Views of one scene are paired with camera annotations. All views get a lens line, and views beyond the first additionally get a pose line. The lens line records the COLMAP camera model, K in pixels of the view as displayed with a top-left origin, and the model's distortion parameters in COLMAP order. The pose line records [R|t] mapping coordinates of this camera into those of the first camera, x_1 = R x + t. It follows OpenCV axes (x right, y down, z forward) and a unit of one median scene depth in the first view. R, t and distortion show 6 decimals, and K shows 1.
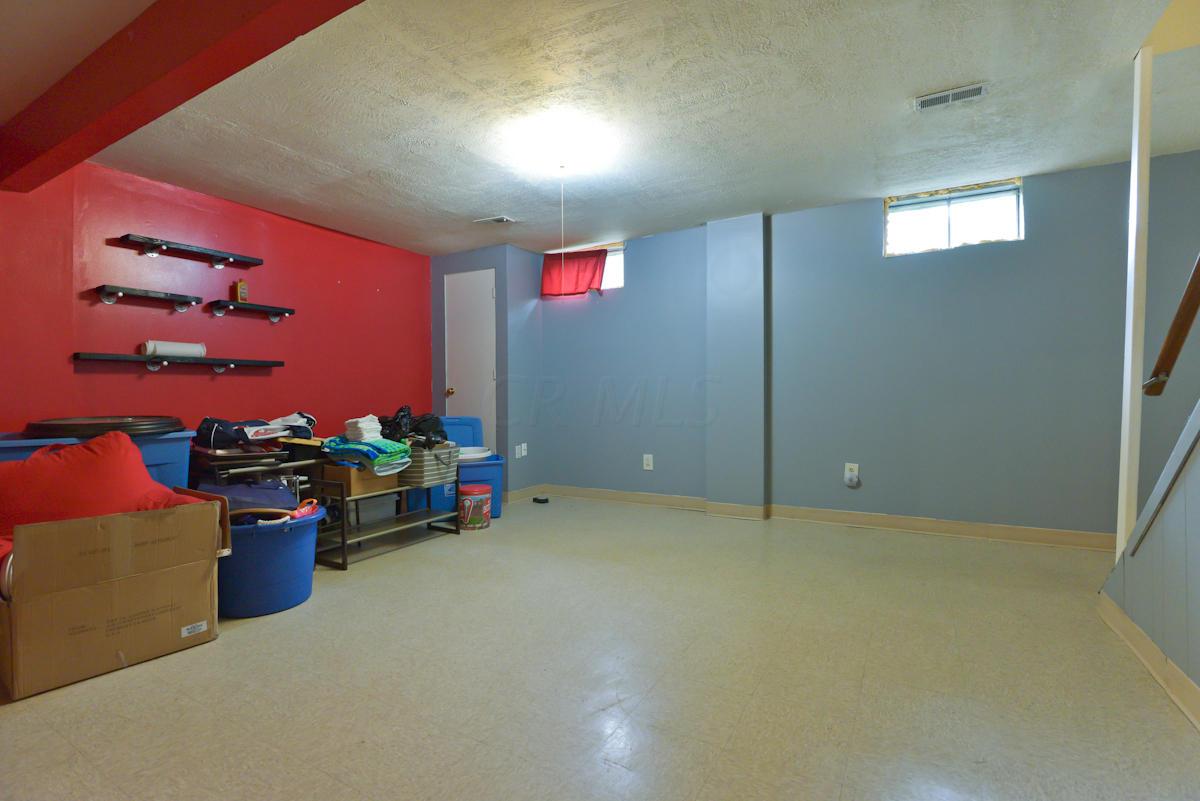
lens RADIAL K [[540.5, 0, 595.4], [0, 540.5, 399.2], [0, 0, 1]] dist [-0.023033, -0.003401]
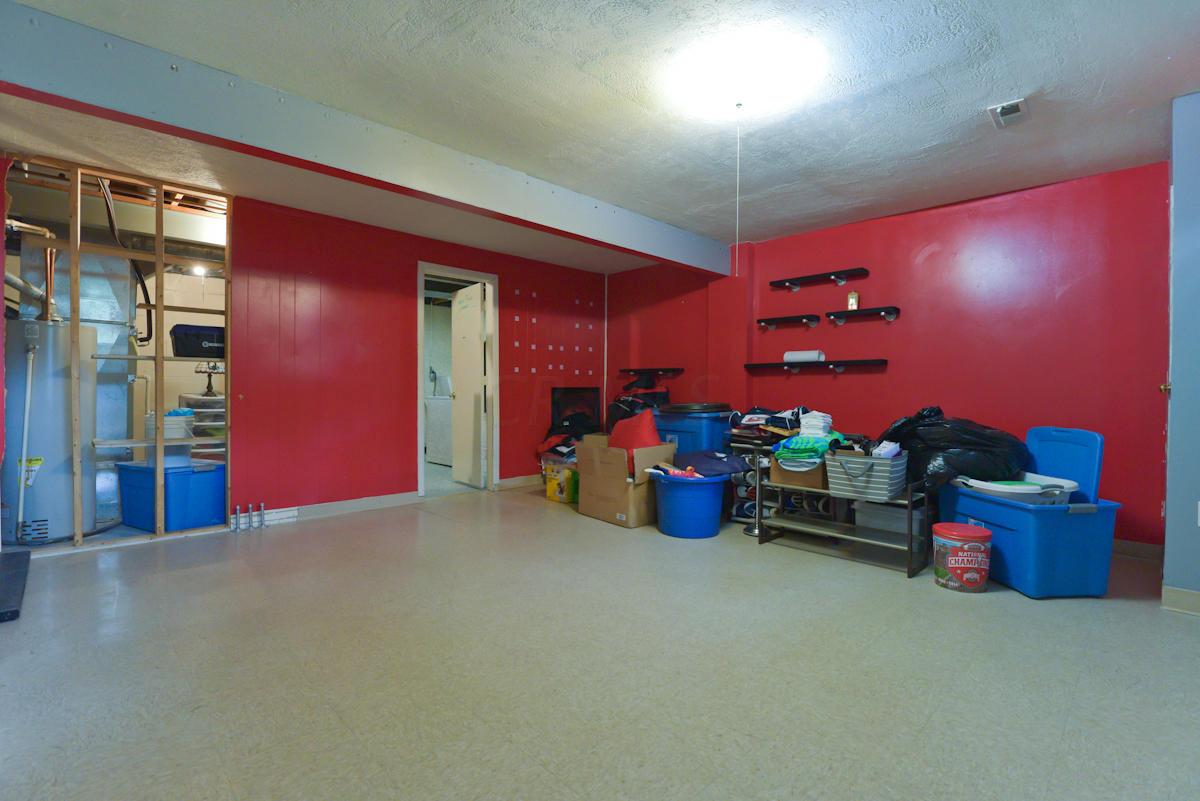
lens RADIAL K [[540.5, 0, 595.1], [0, 540.5, 393.8], [0, 0, 1]] dist [-0.023033, -0.003401]
pose [[-0.271432, 0.009598, -0.962410, 0.659602], [-0.016262, 0.999762, 0.014557, -0.011636], [0.962320, 0.019602, -0.271211, 0.881640]]
